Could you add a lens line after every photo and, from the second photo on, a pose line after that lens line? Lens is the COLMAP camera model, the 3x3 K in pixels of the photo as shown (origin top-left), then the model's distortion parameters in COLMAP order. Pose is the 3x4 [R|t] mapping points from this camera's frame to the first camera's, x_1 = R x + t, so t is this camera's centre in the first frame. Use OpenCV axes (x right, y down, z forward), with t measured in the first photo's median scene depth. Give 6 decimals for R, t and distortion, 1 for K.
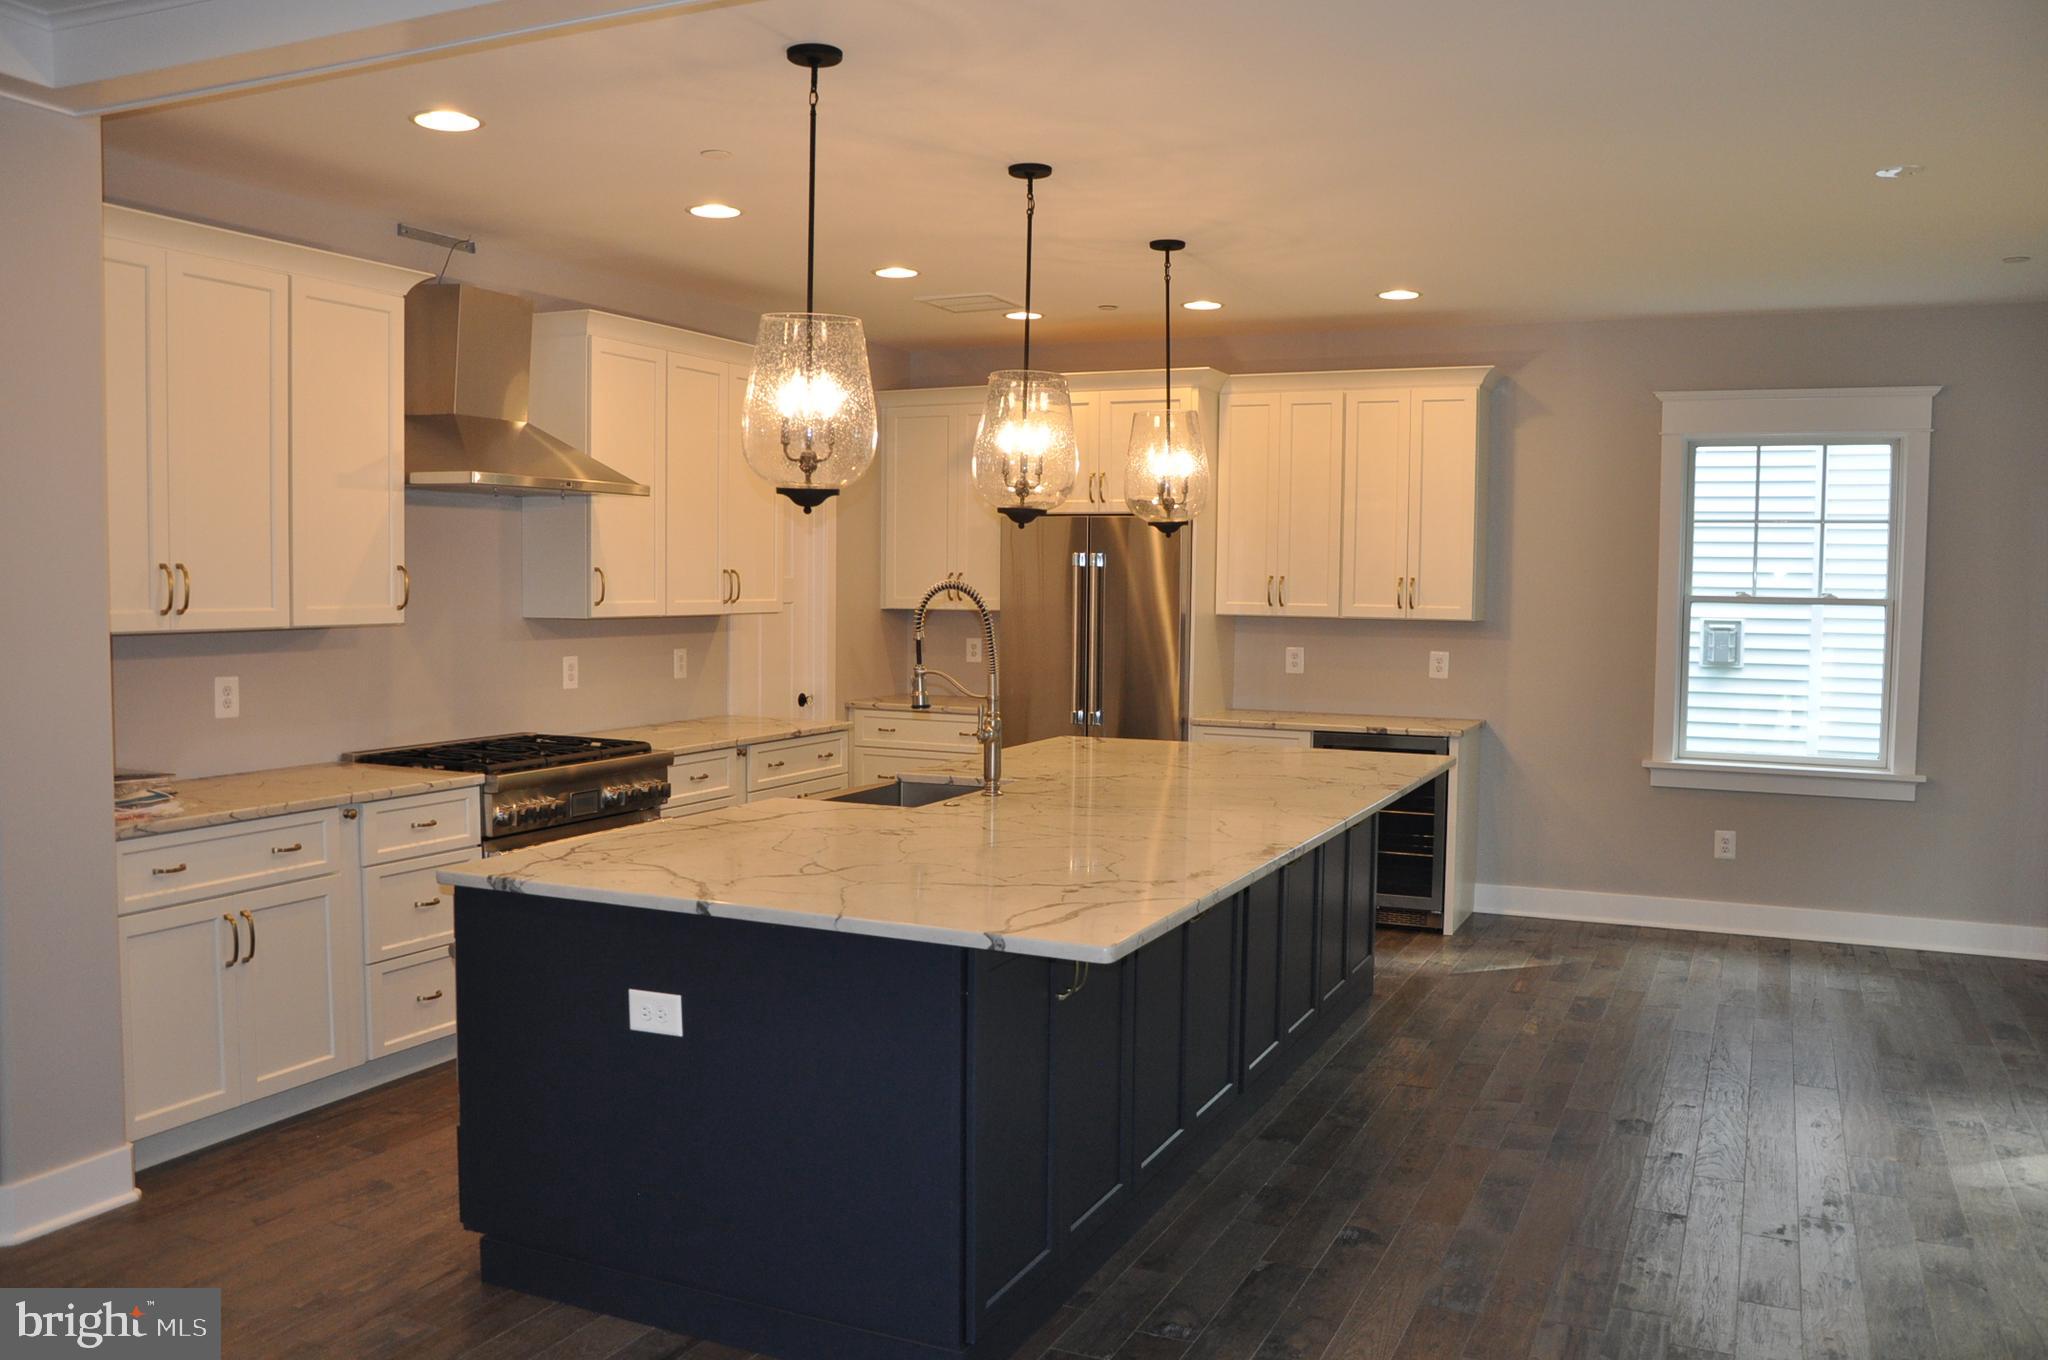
lens RADIAL K [[1675.8, 0, 1024.0], [0, 1675.8, 680.0], [0, 0, 1]] dist [-0.150797, 0.150750]
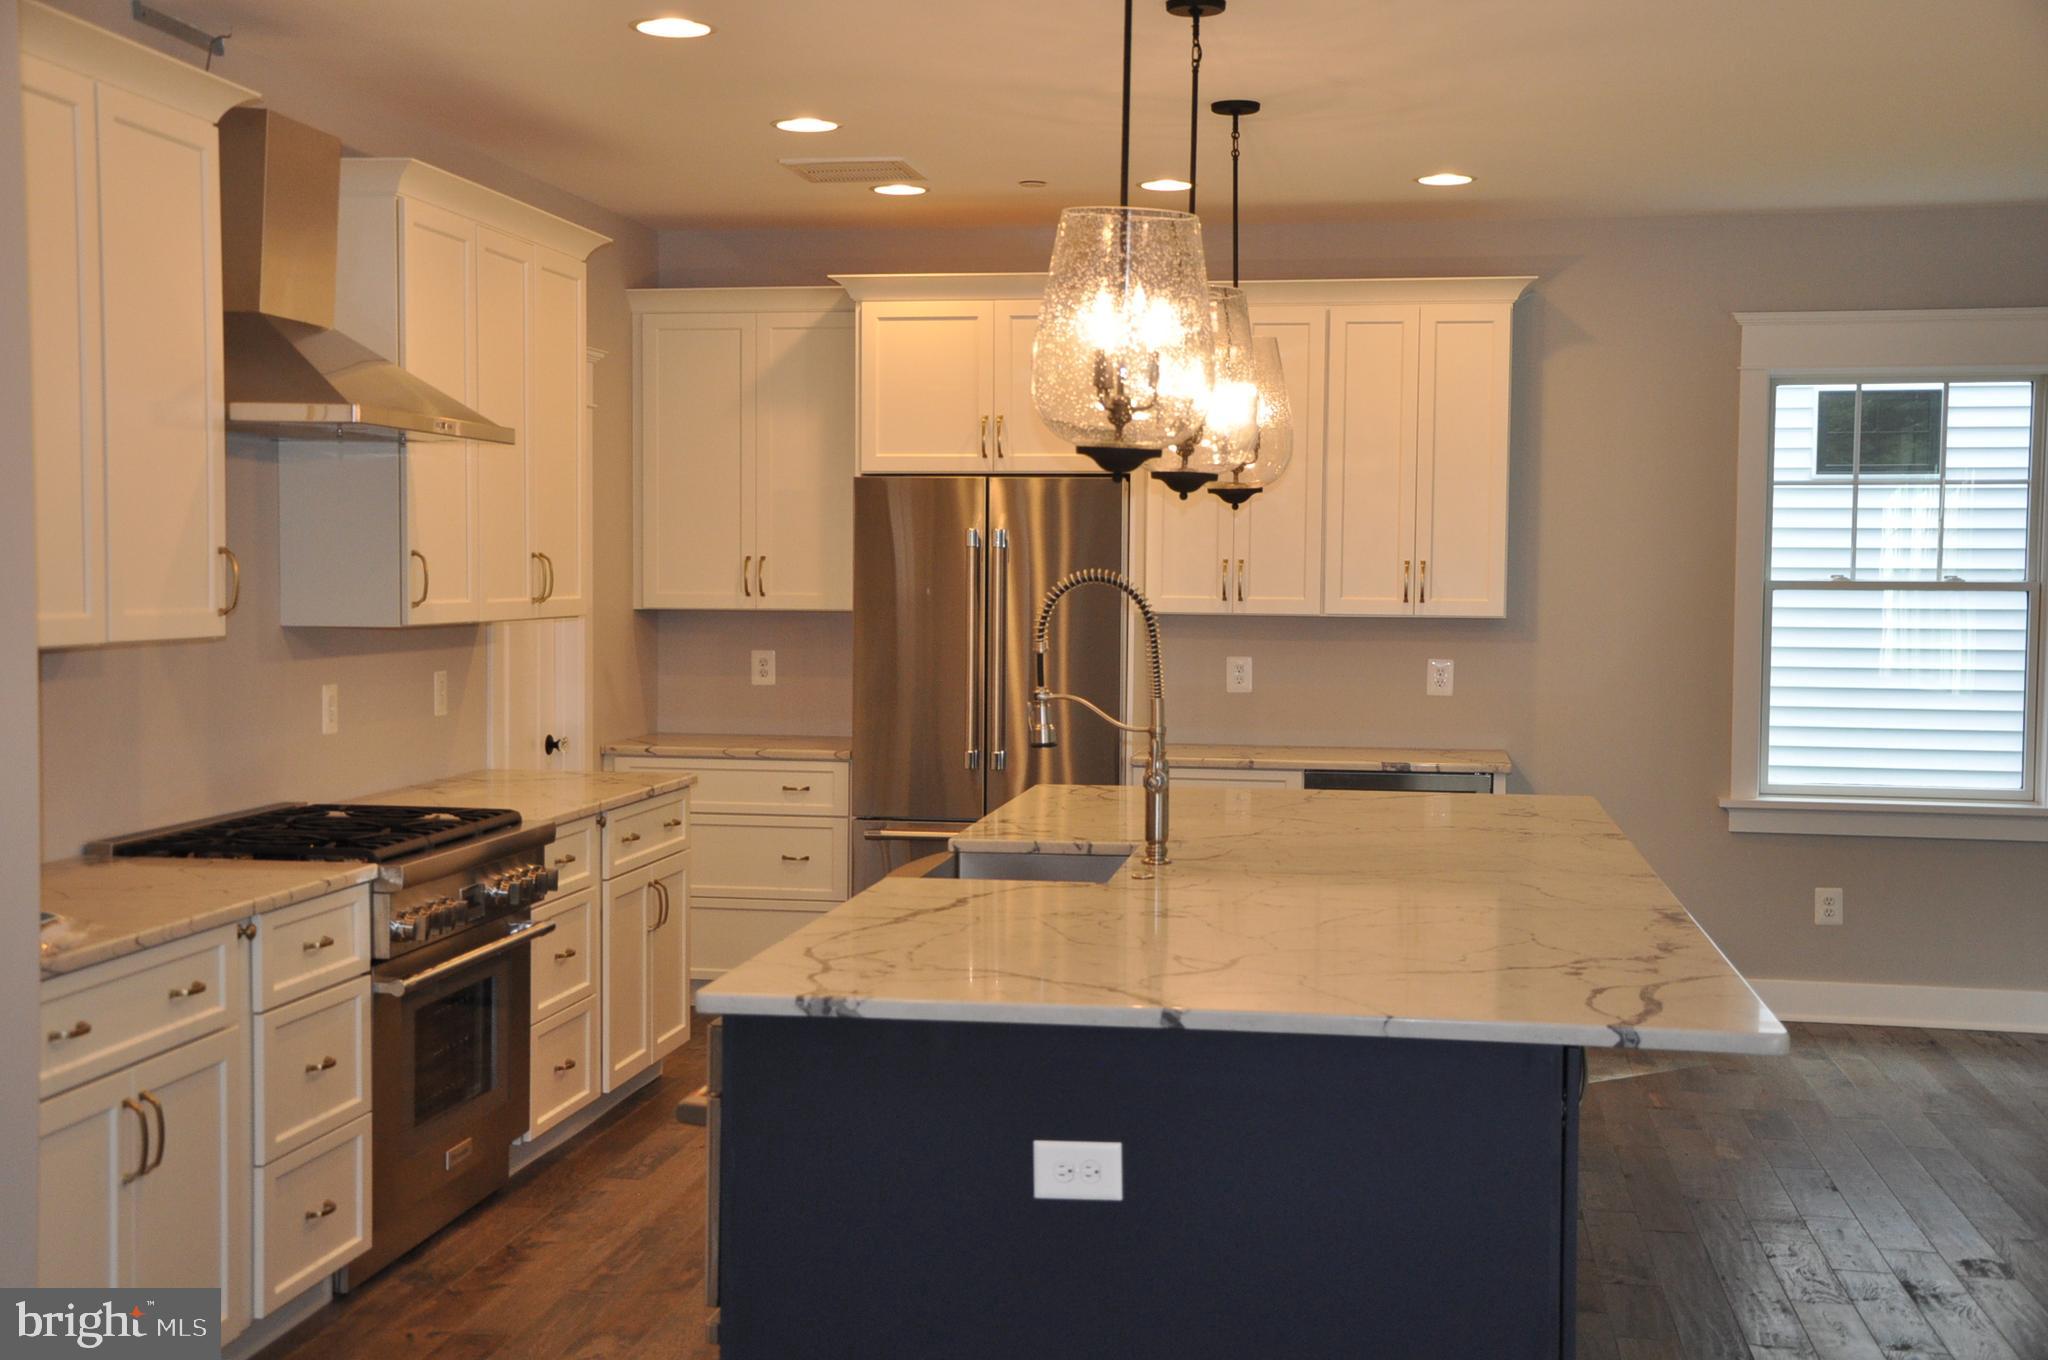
lens RADIAL K [[2472.9, 0, 1017.8], [0, 2472.9, 678.8], [0, 0, 1]] dist [0.003792, 0.427706]
pose [[0.963443, -0.016032, 0.267433, -0.271647], [0.019177, 0.999774, -0.009150, -0.002348], [-0.267226, 0.013944, 0.963533, -0.019911]]
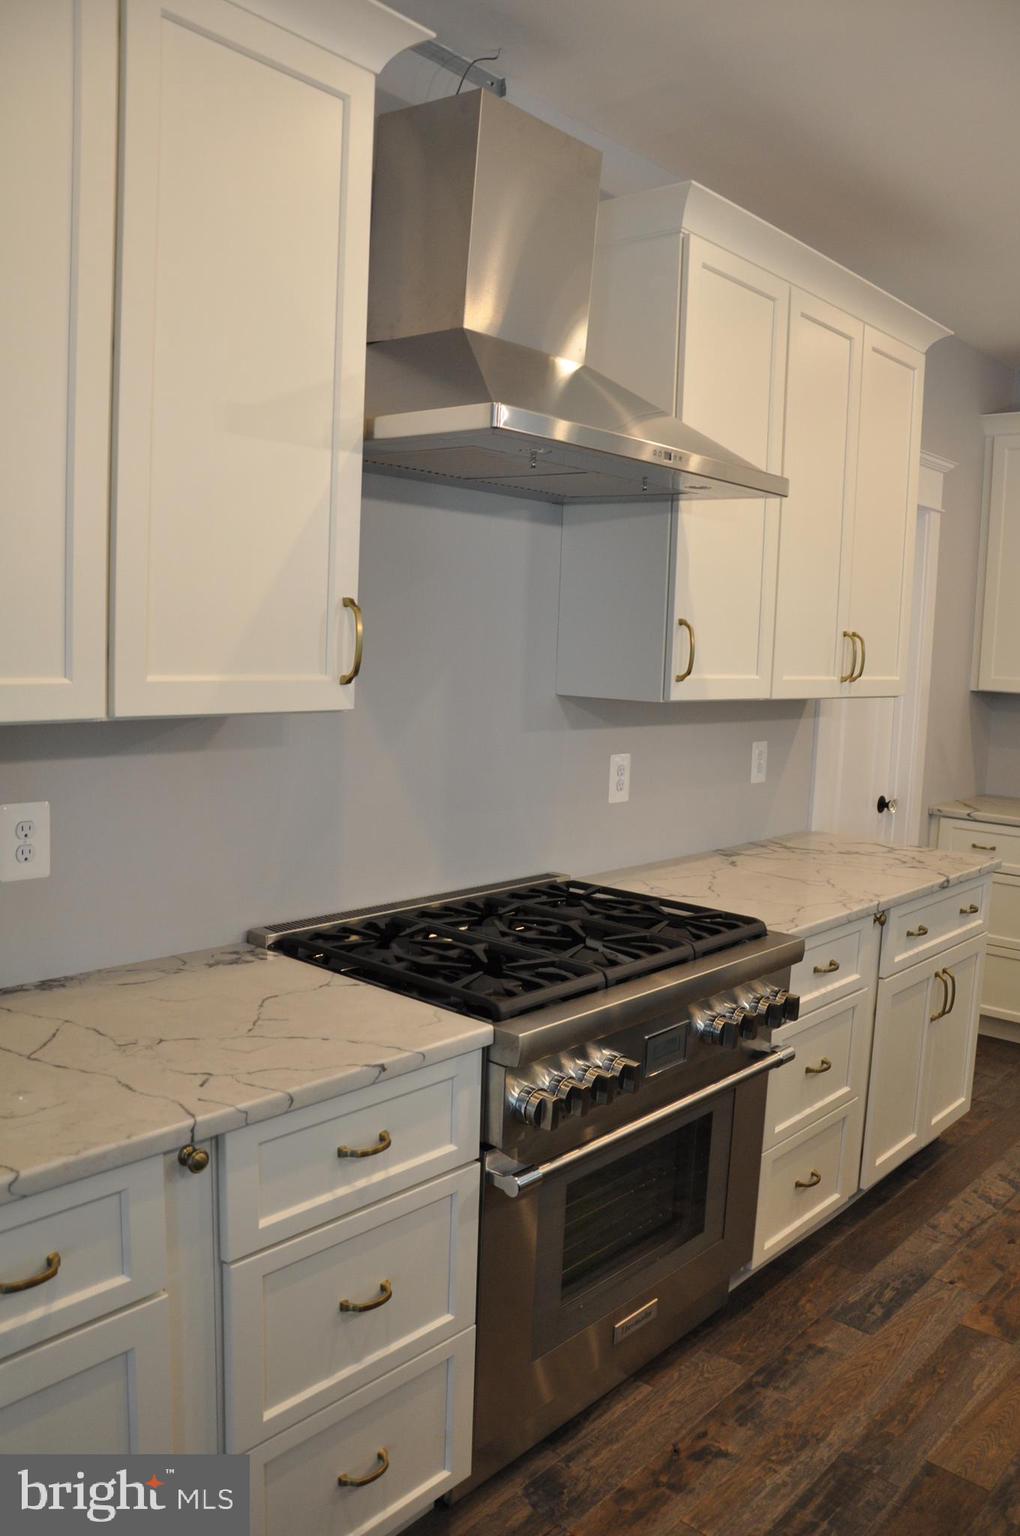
lens RADIAL K [[1202.7, 0, 510.3], [0, 1202.7, 780.4], [0, 0, 1]] dist [-0.163317, 0.130983]
pose [[0.956883, 0.058603, -0.284500, -0.177170], [-0.044067, 0.997388, 0.057232, -0.029154], [0.287111, -0.042228, 0.956966, 0.523286]]
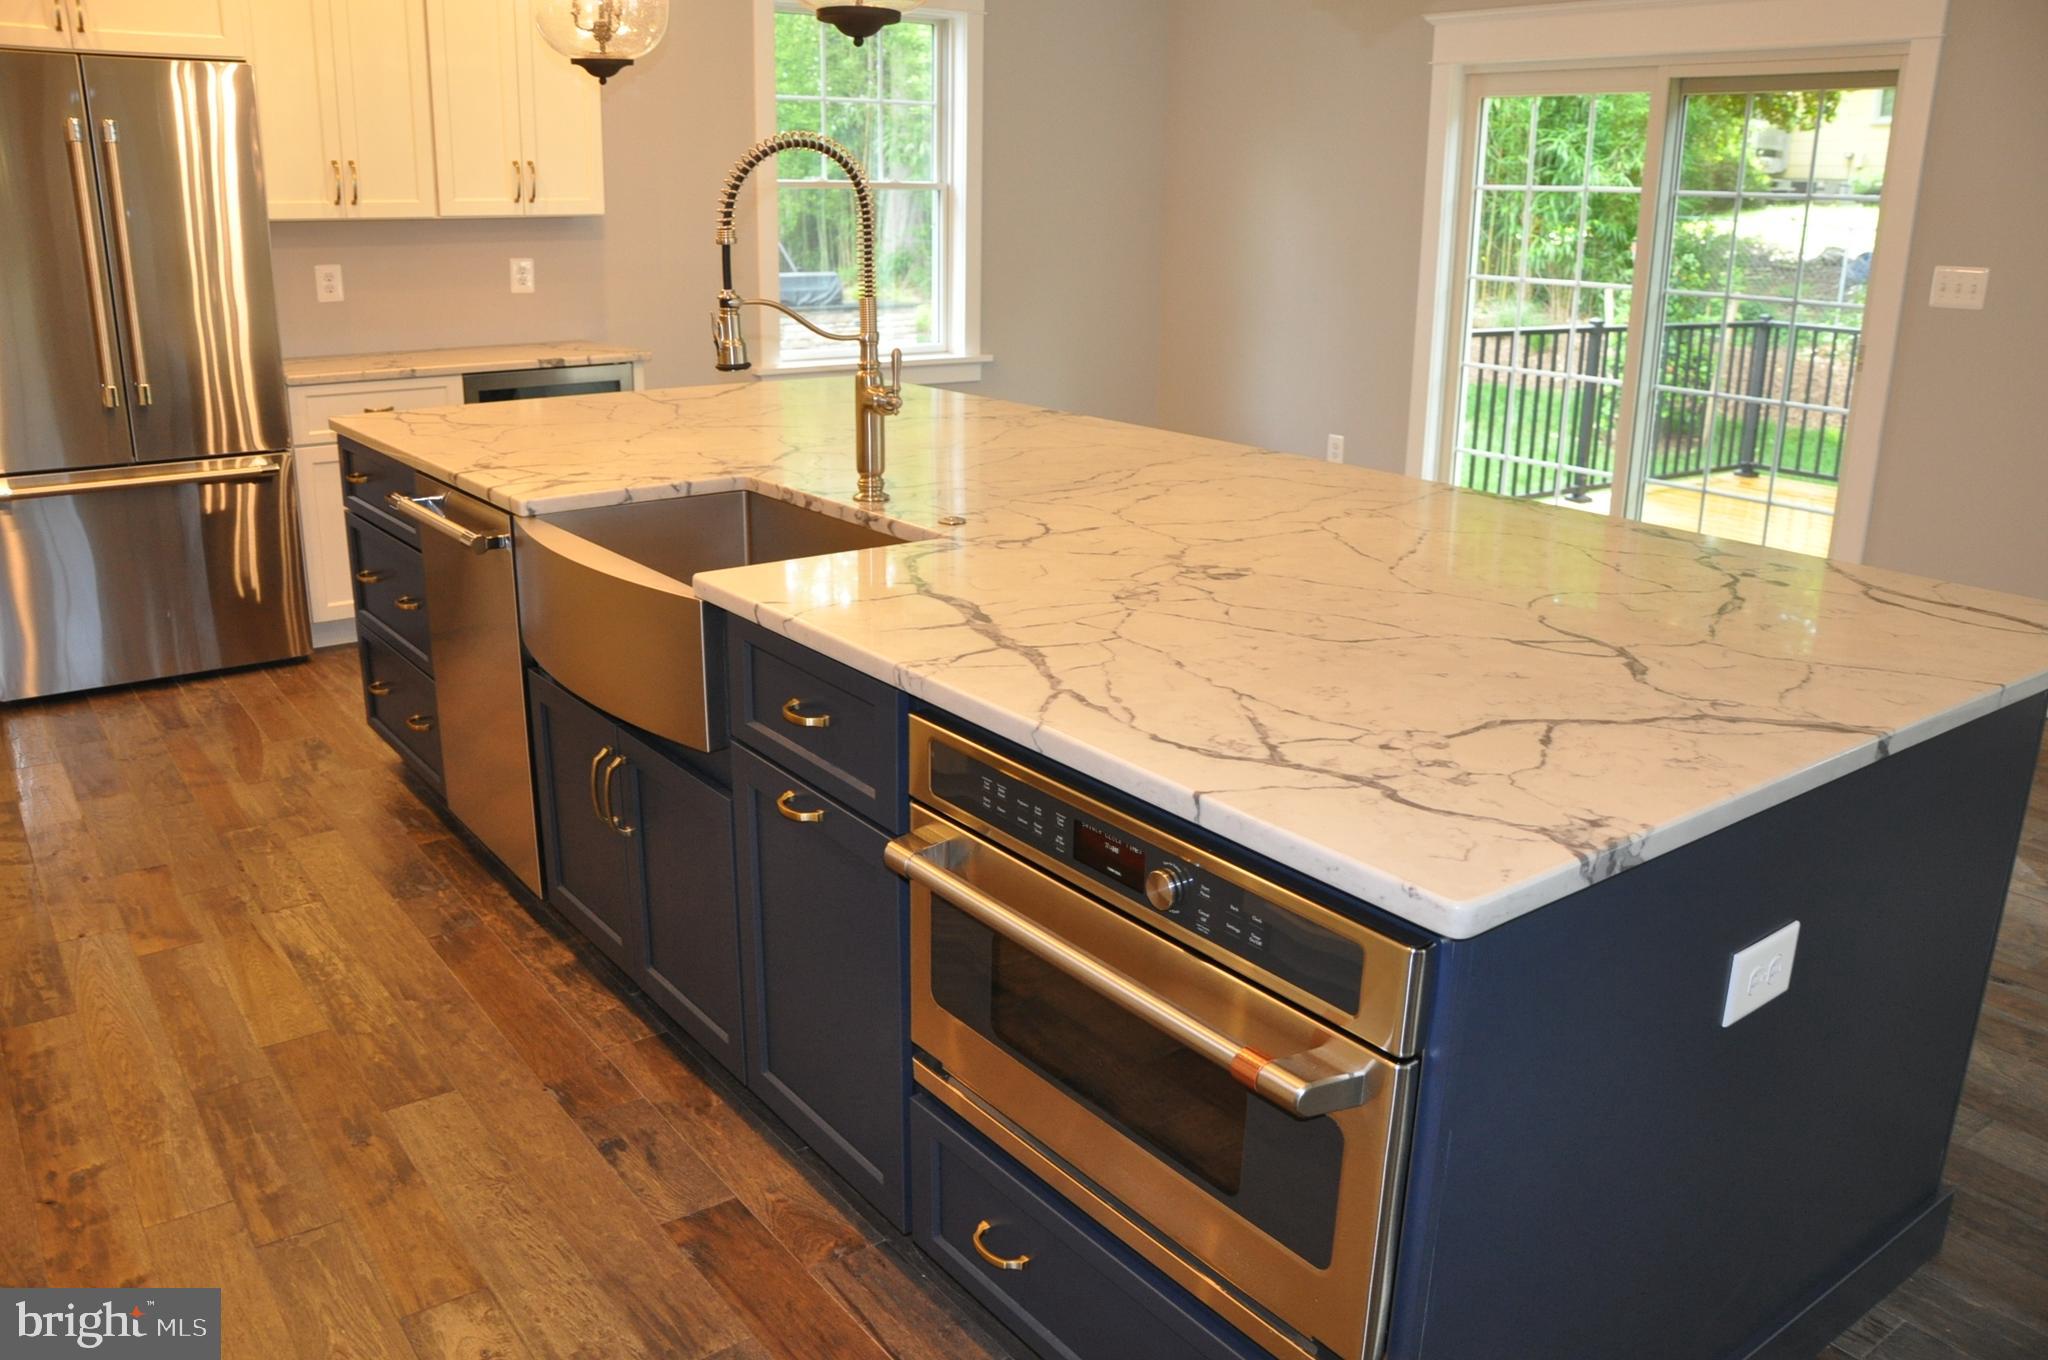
lens RADIAL K [[1603.6, 0, 1026.3], [0, 1603.6, 682.9], [0, 0, 1]] dist [-0.163317, 0.130983]
pose [[0.479203, -0.260179, 0.838255, -0.367849], [0.047008, 0.961292, 0.271494, -0.016352], [-0.876444, -0.090696, 0.472885, 0.499130]]
